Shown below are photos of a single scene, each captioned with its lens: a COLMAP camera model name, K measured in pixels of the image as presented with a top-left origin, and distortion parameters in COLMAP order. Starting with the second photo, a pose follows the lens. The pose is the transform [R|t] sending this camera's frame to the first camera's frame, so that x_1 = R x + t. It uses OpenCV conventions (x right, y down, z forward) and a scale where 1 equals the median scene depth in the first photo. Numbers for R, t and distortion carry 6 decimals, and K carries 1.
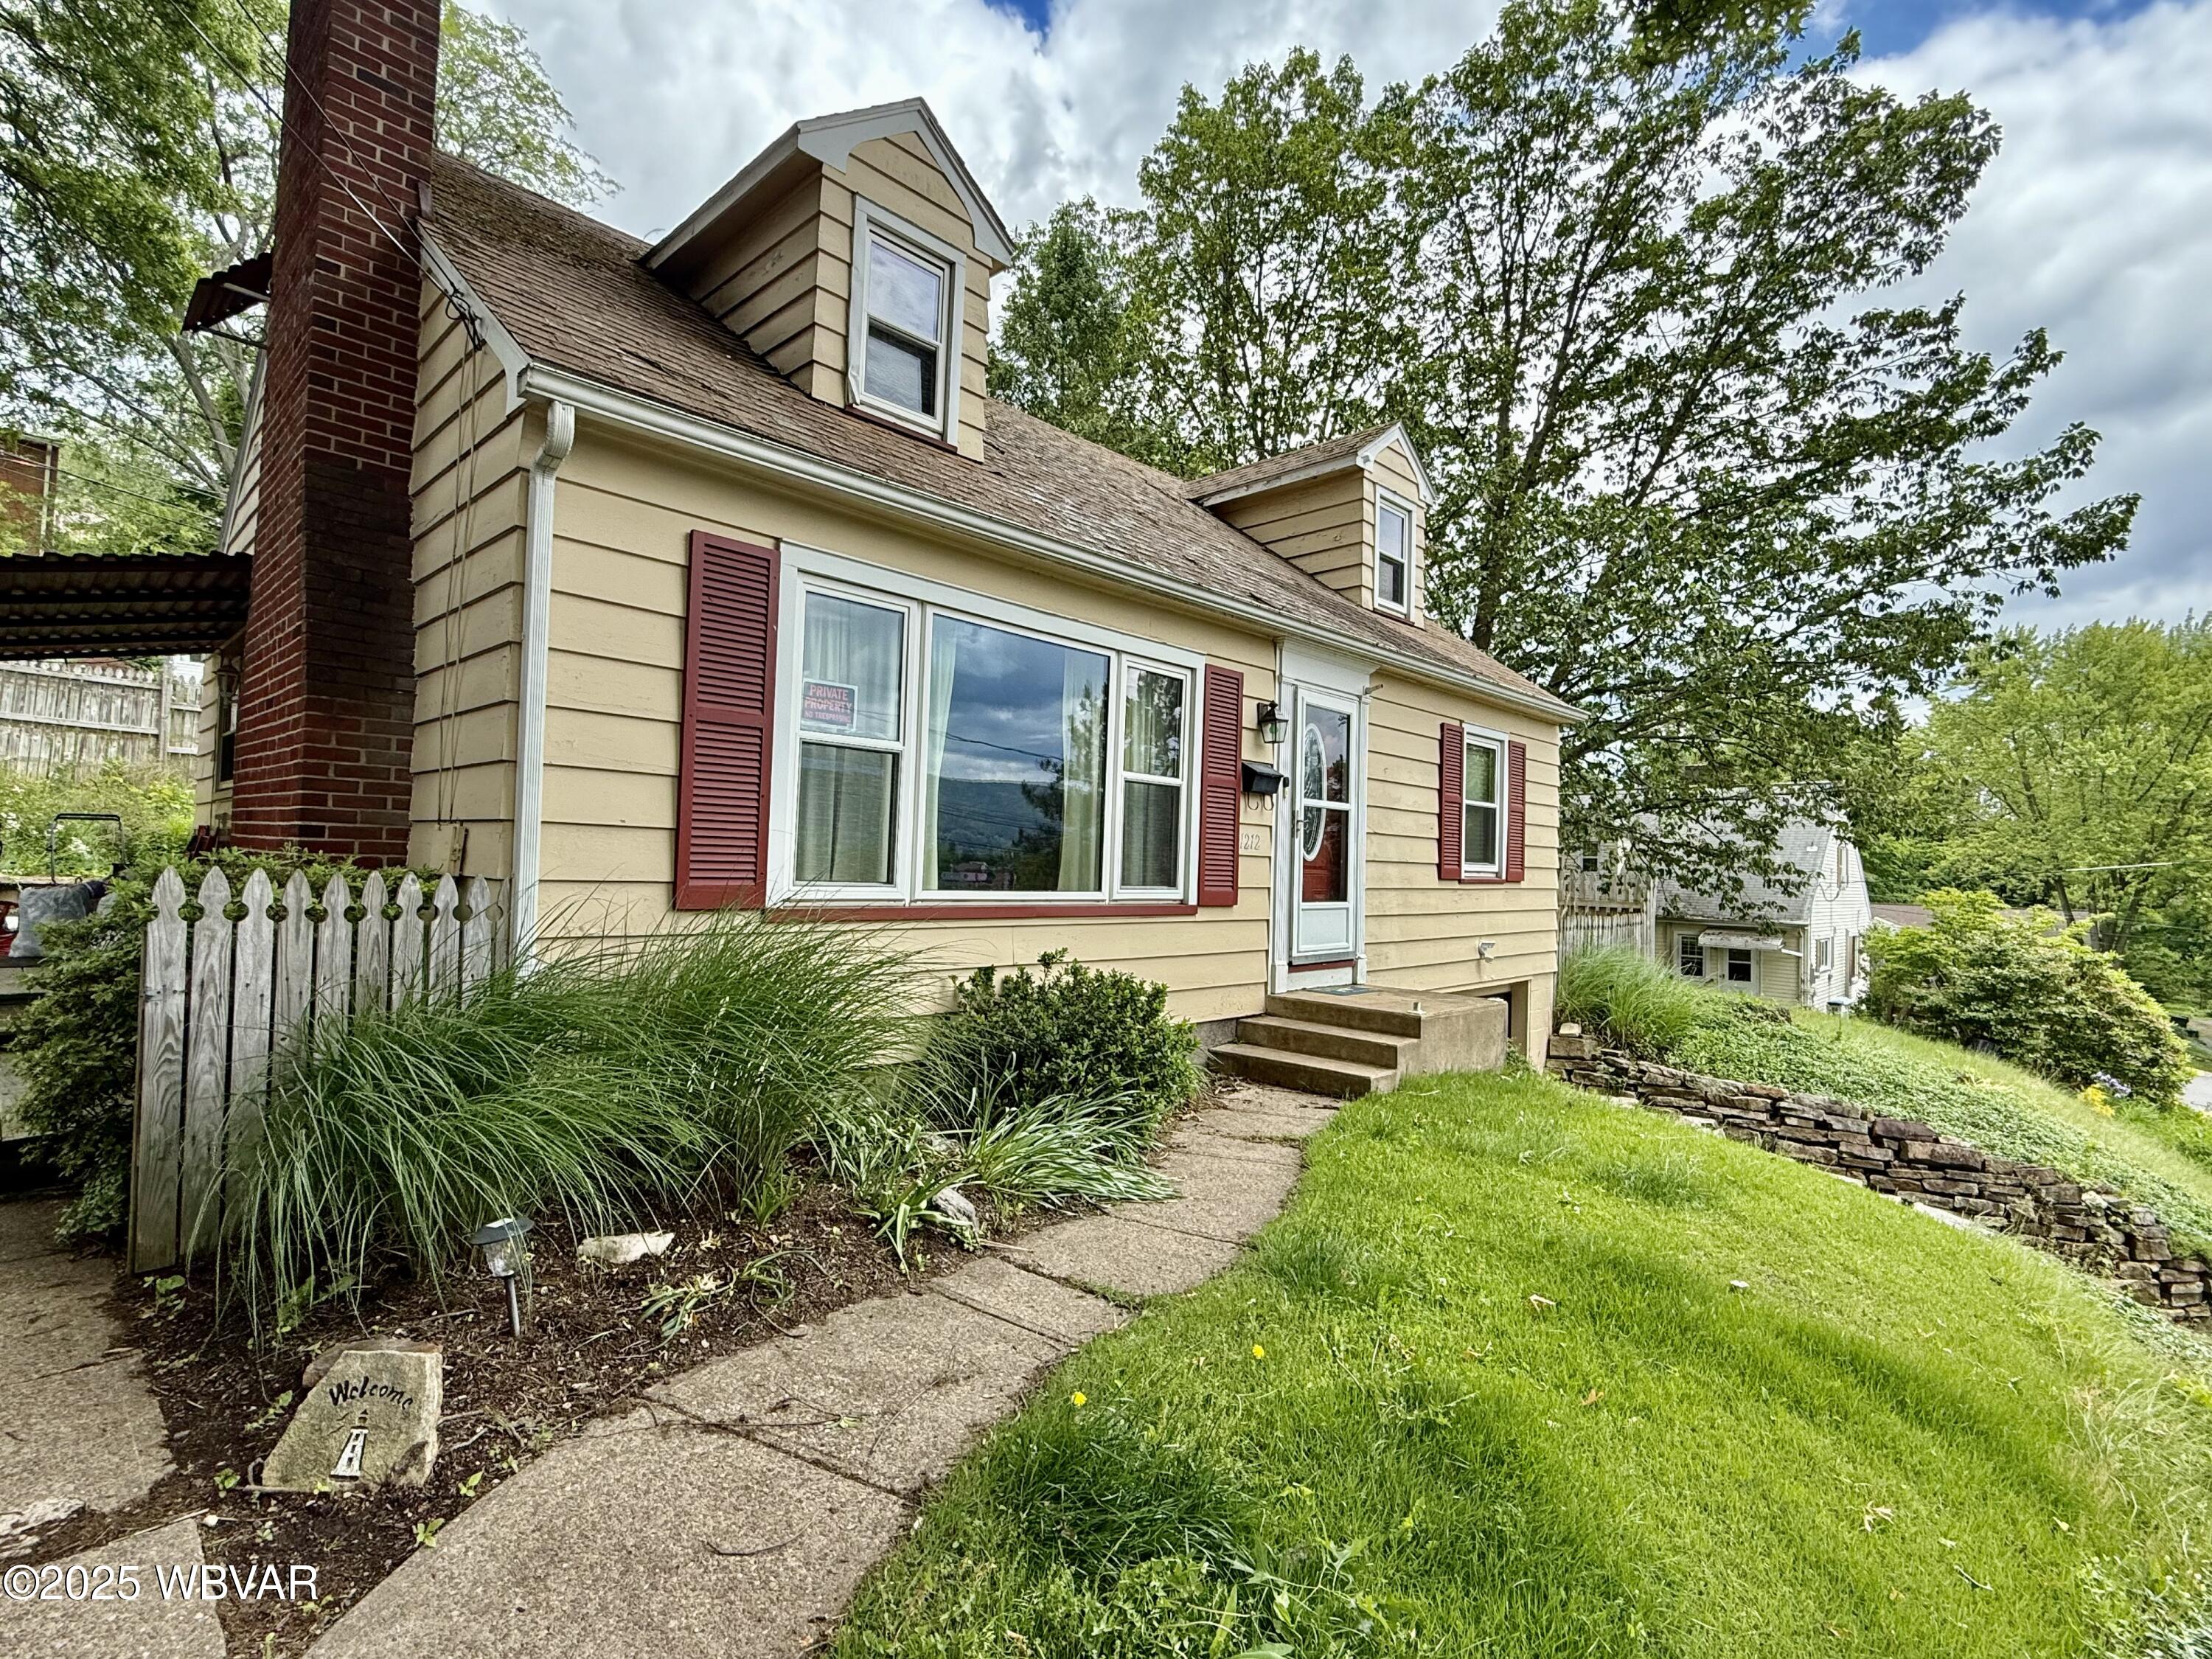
lens RADIAL K [[1050.3, 0, 1092.7], [0, 1050.3, 821.5], [0, 0, 1]] dist [-0.001772, 0.000146]
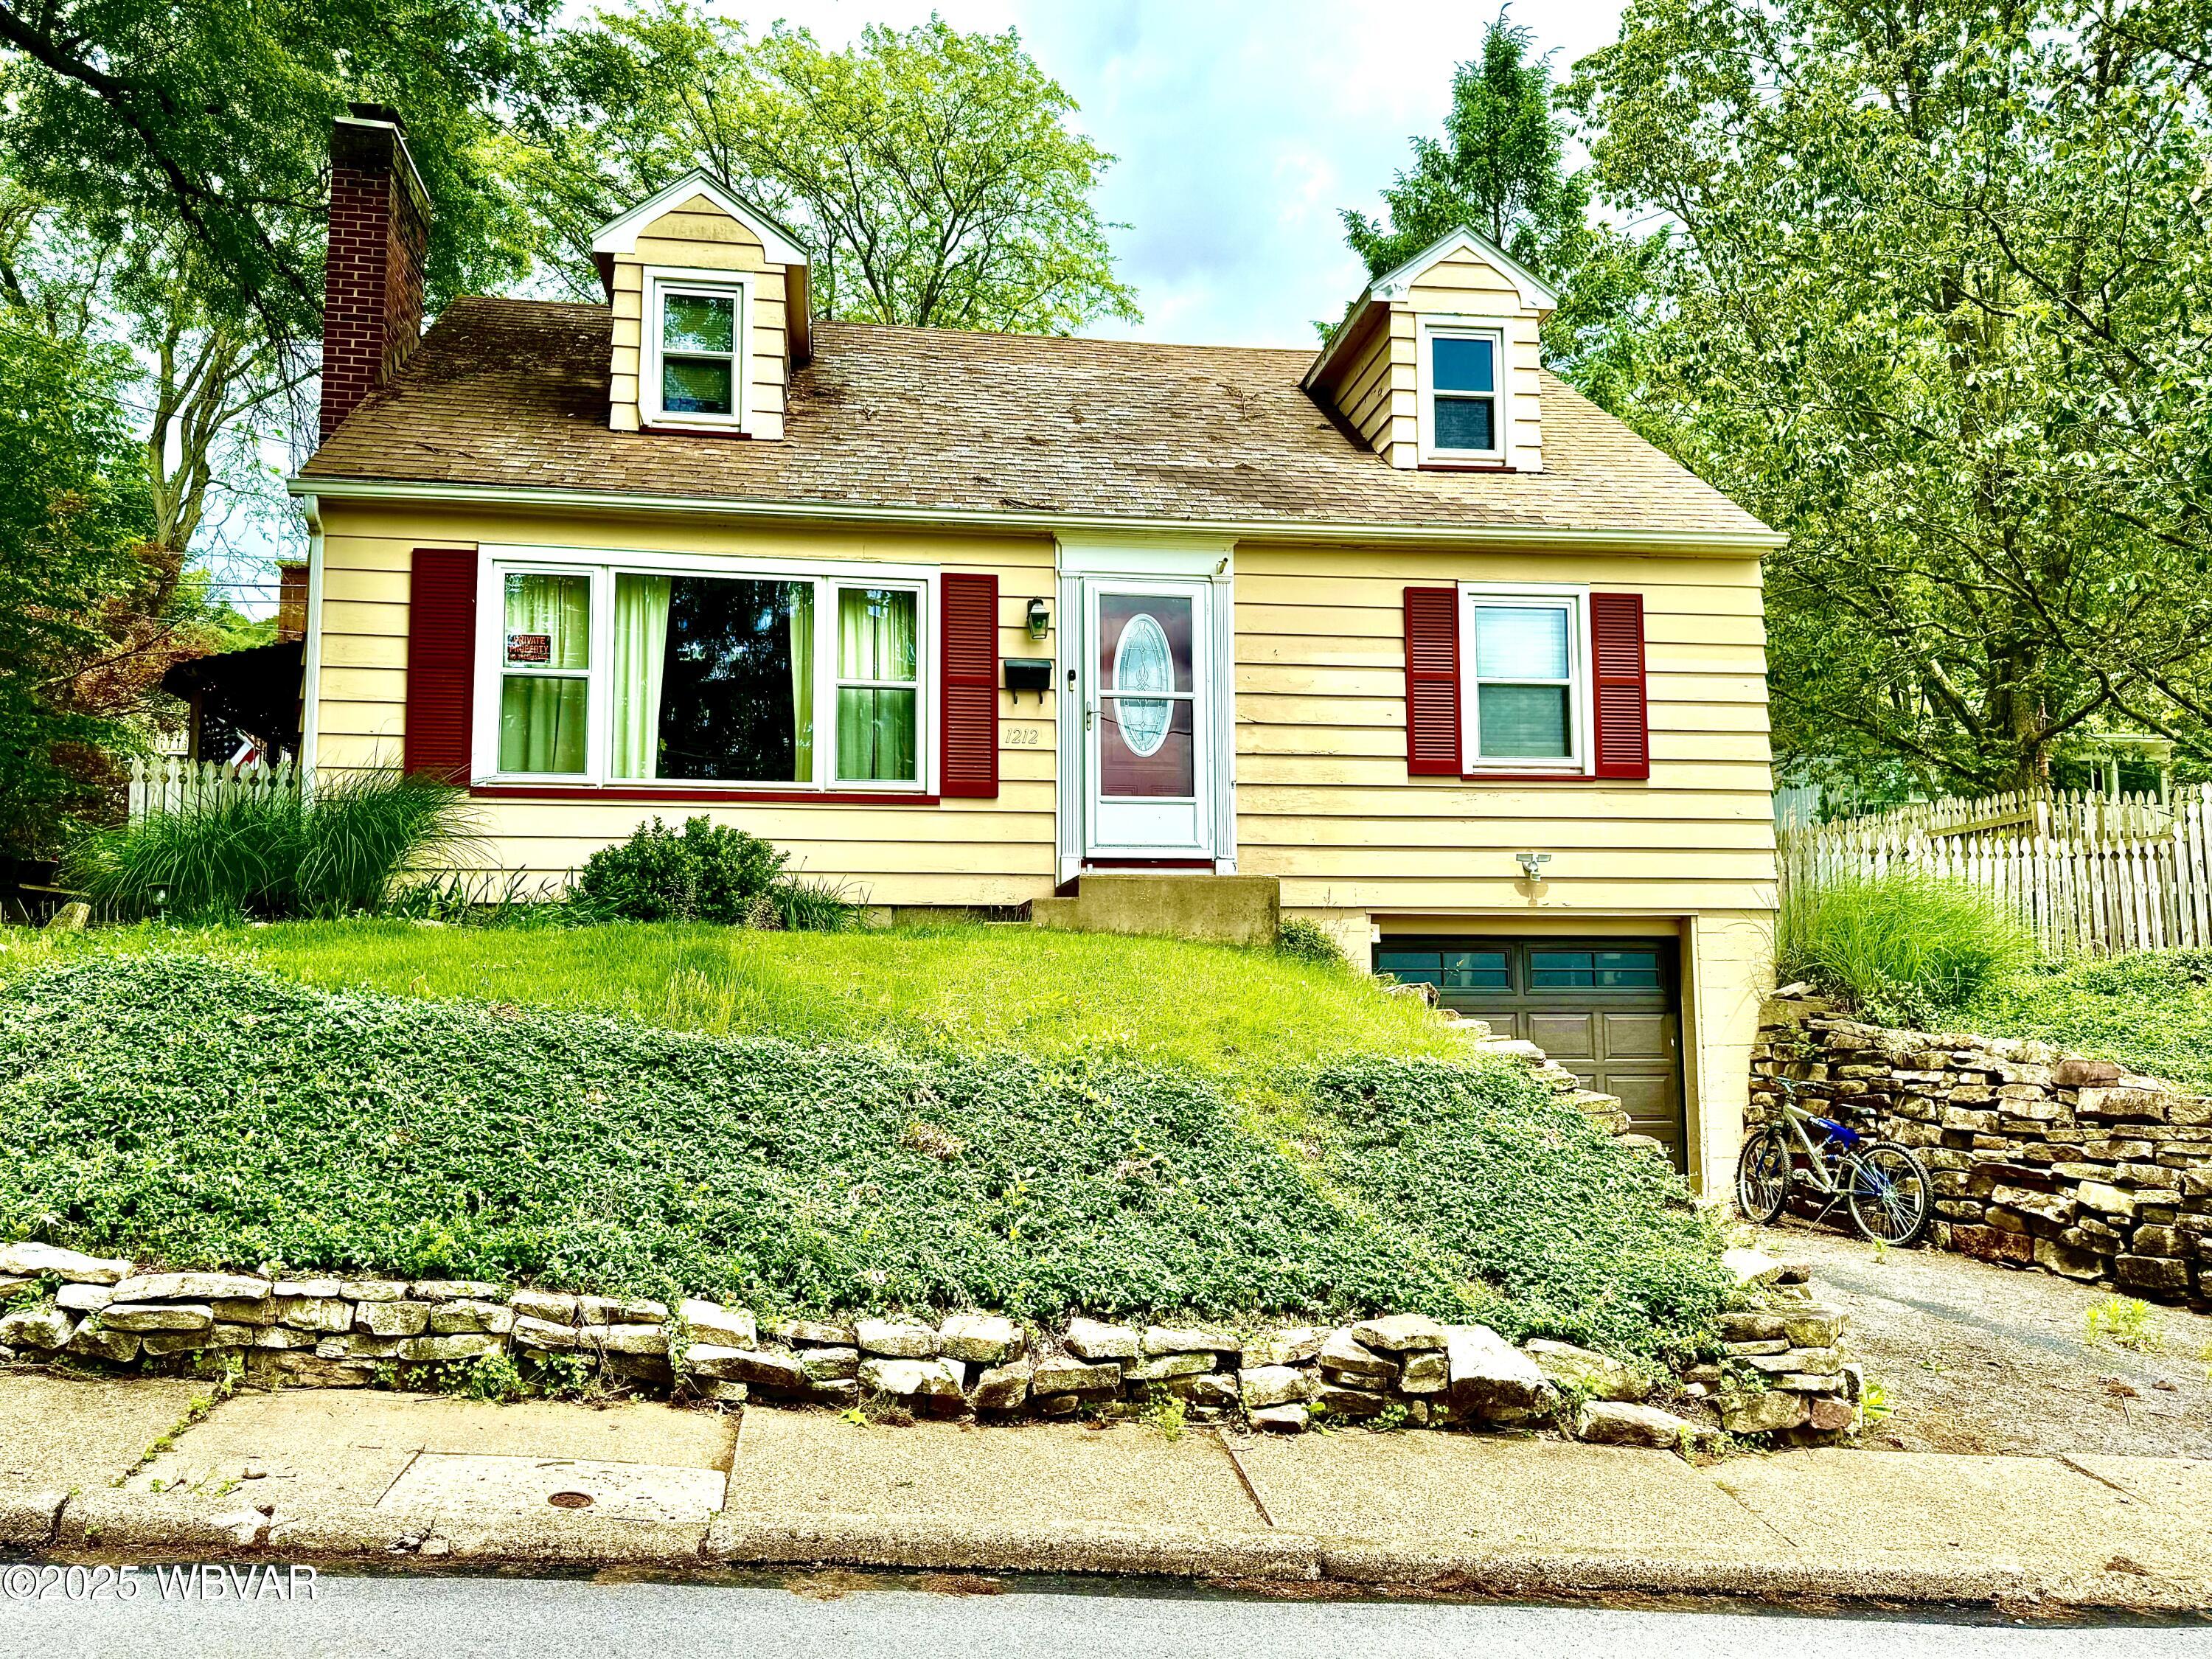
lens RADIAL K [[1691.9, 0, 1104.4], [0, 1691.9, 834.9], [0, 0, 1]] dist [0.071734, -0.008042]
pose [[0.801223, -0.098488, -0.590205, 1.204551], [0.052621, 0.994137, -0.094458, 0.281249], [0.596048, 0.044625, 0.801708, -0.272202]]
